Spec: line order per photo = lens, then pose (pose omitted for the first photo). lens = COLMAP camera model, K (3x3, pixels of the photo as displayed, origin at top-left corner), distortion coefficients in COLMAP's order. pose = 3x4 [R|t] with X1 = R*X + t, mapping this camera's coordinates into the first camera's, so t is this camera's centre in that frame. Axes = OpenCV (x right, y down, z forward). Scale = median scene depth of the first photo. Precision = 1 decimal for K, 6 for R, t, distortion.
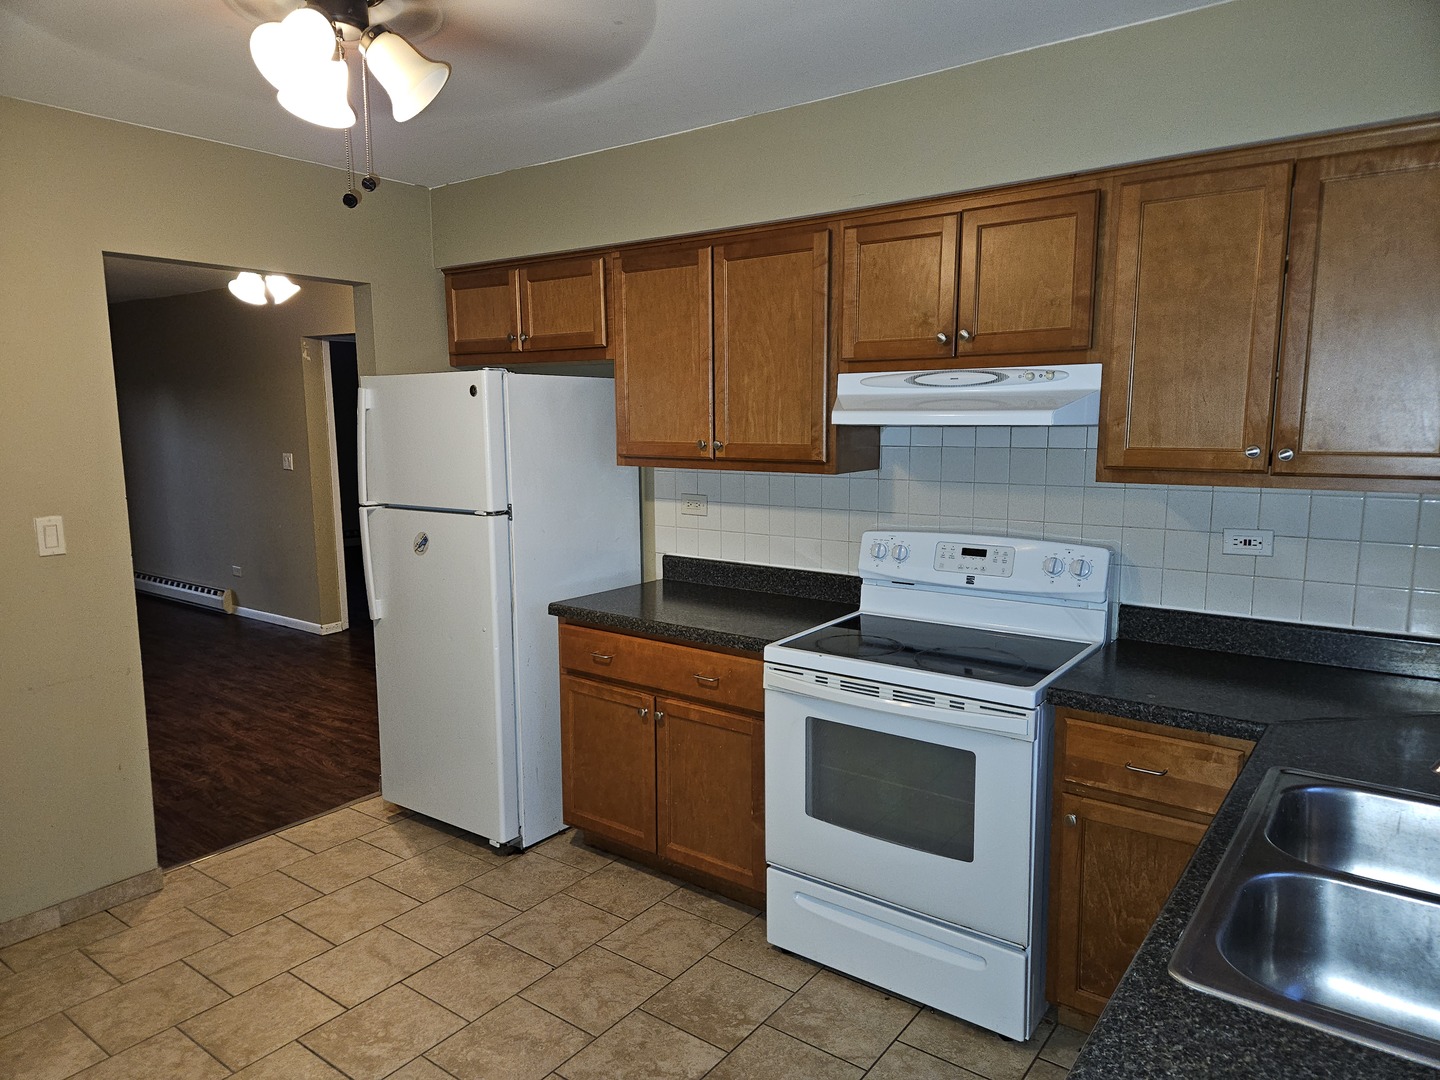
lens RADIAL K [[953.3, 0, 714.4], [0, 953.3, 542.2], [0, 0, 1]] dist [0.072480, -0.056939]
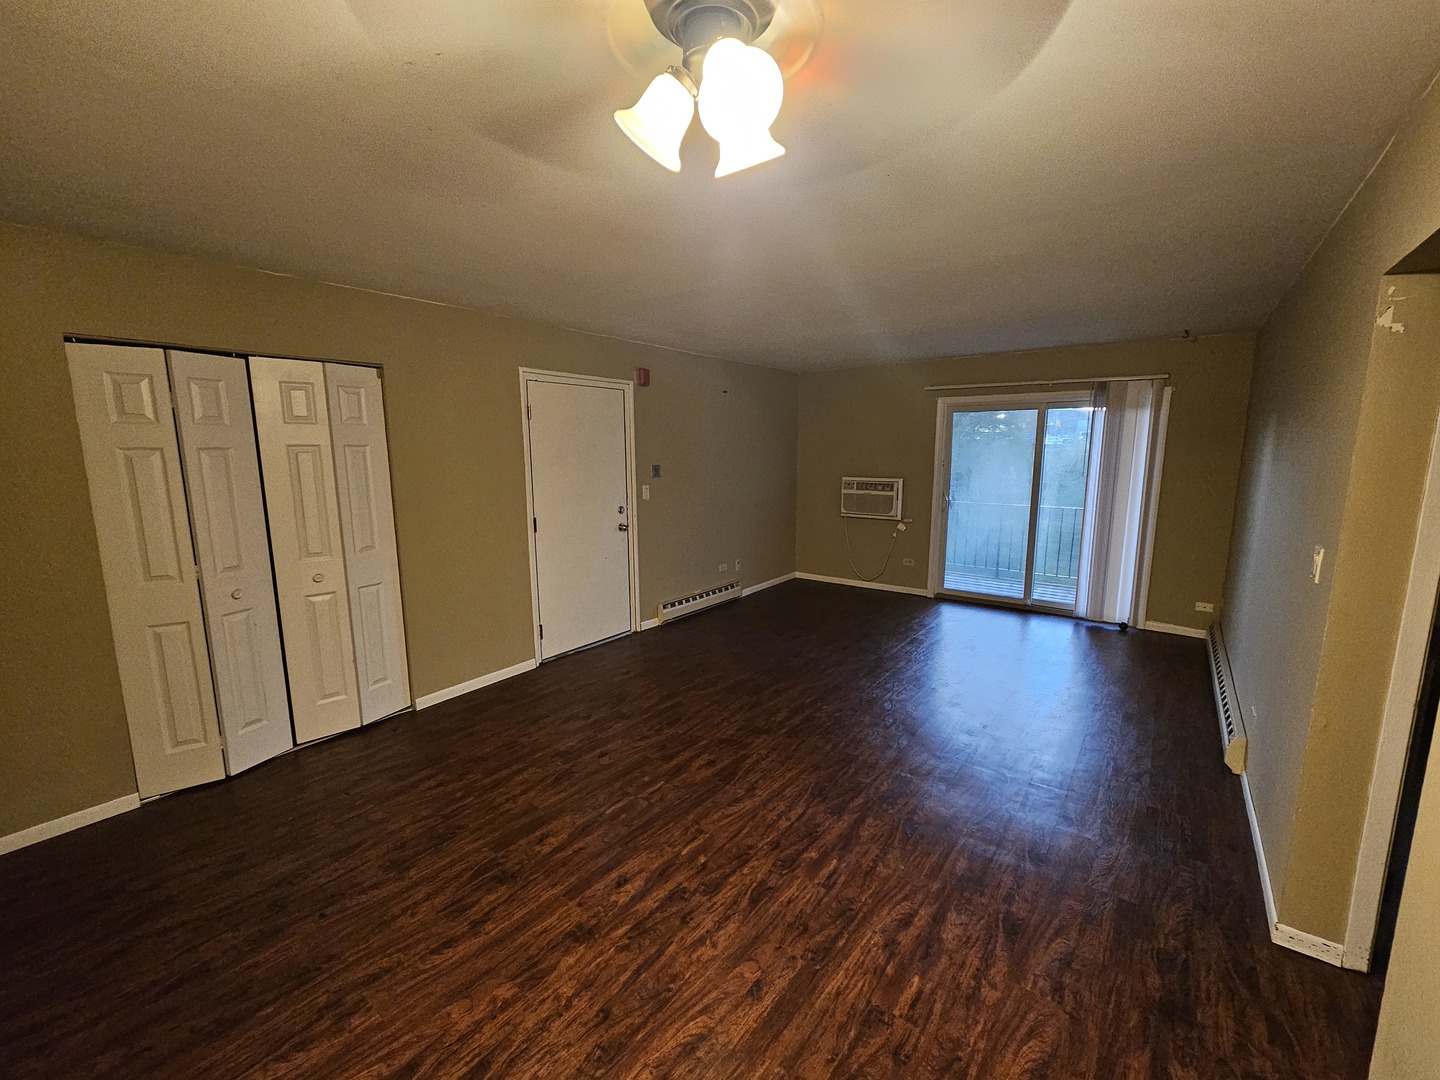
lens RADIAL K [[589.3, 0, 725.2], [0, 589.3, 537.3], [0, 0, 1]] dist [0.001420, 0.000628]
pose [[-0.003303, 0.156987, -0.987595, -0.395494], [-0.137503, 0.978148, 0.155946, -0.252719], [0.990496, 0.136312, 0.018356, 1.770983]]
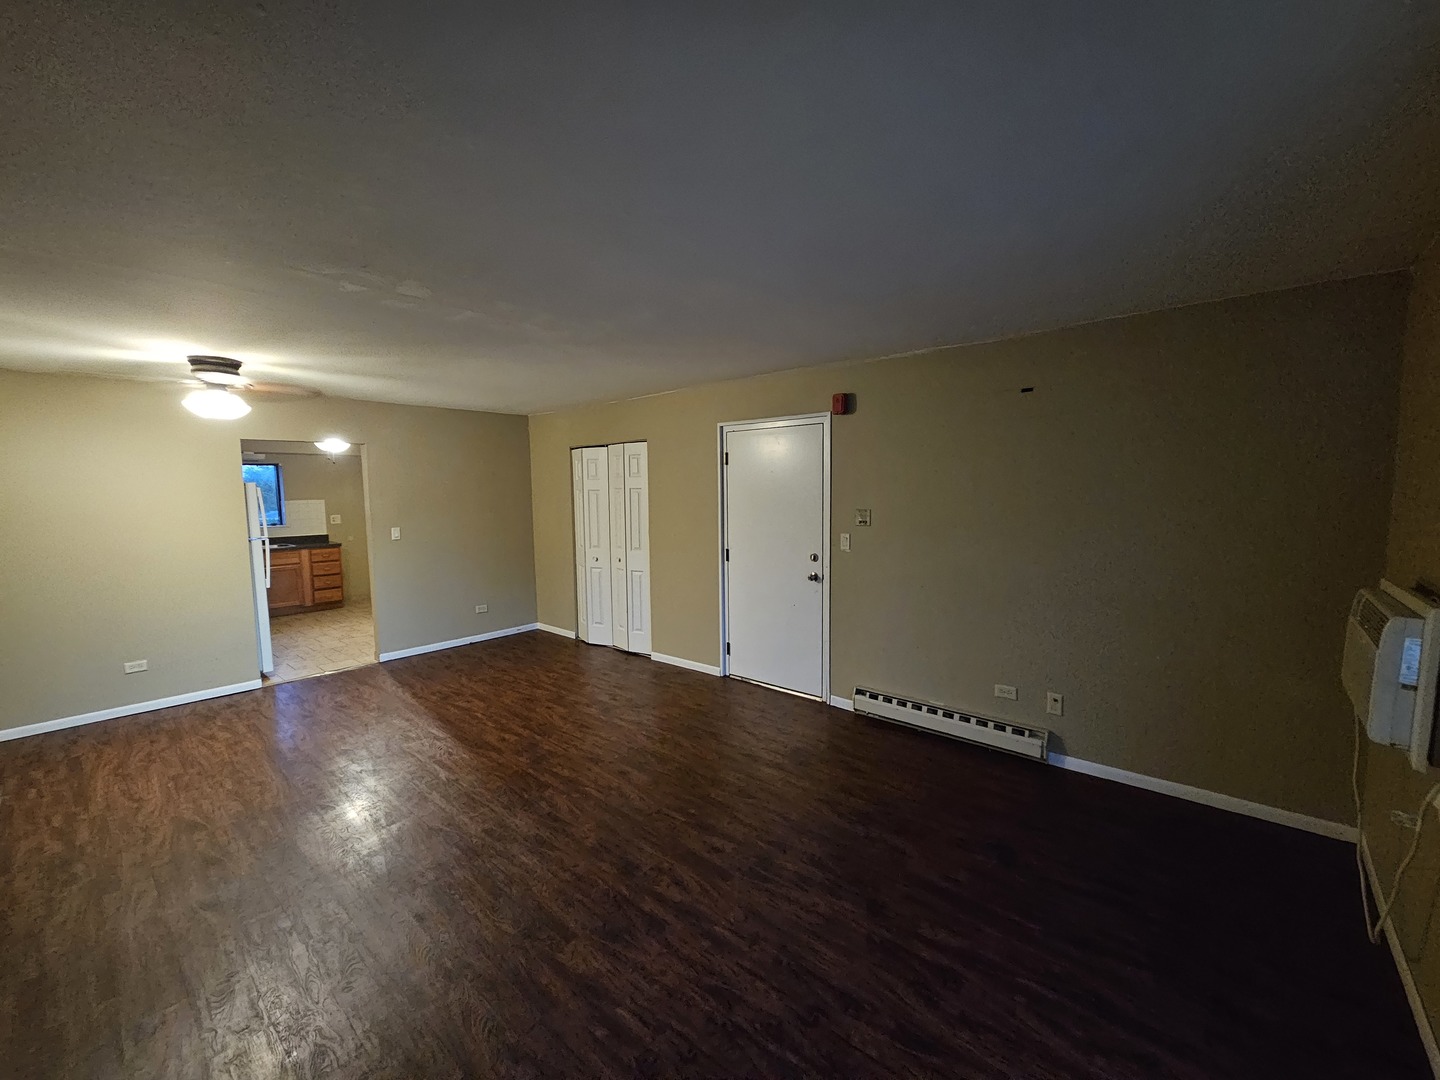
lens RADIAL K [[589.3, 0, 727.1], [0, 589.3, 541.7], [0, 0, 1]] dist [0.001420, 0.000628]
pose [[-0.997668, 0.011877, 0.067212, -2.068072], [0.026928, 0.973357, 0.227707, -0.425221], [-0.062717, 0.228986, -0.971407, 3.052089]]
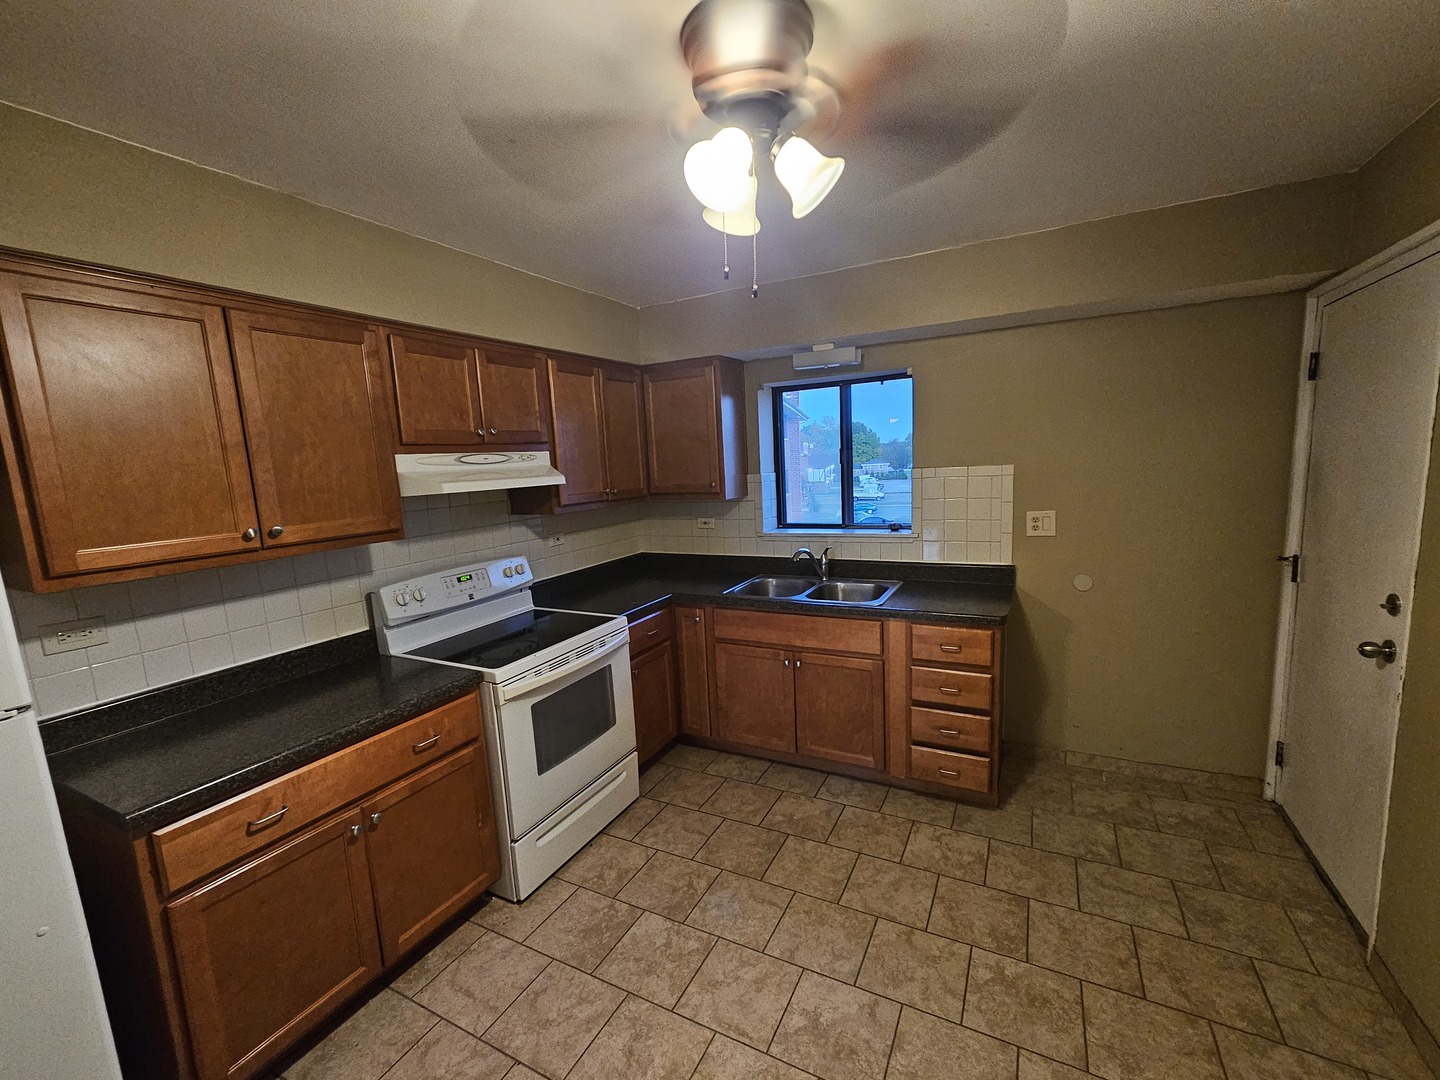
lens RADIAL K [[589.3, 0, 725.7], [0, 589.3, 545.1], [0, 0, 1]] dist [0.001420, 0.000628]
pose [[-0.153589, -0.130576, 0.979469, -0.707902], [0.187628, 0.969343, 0.158647, -0.113842], [-0.970158, 0.208143, -0.124381, 0.766064]]
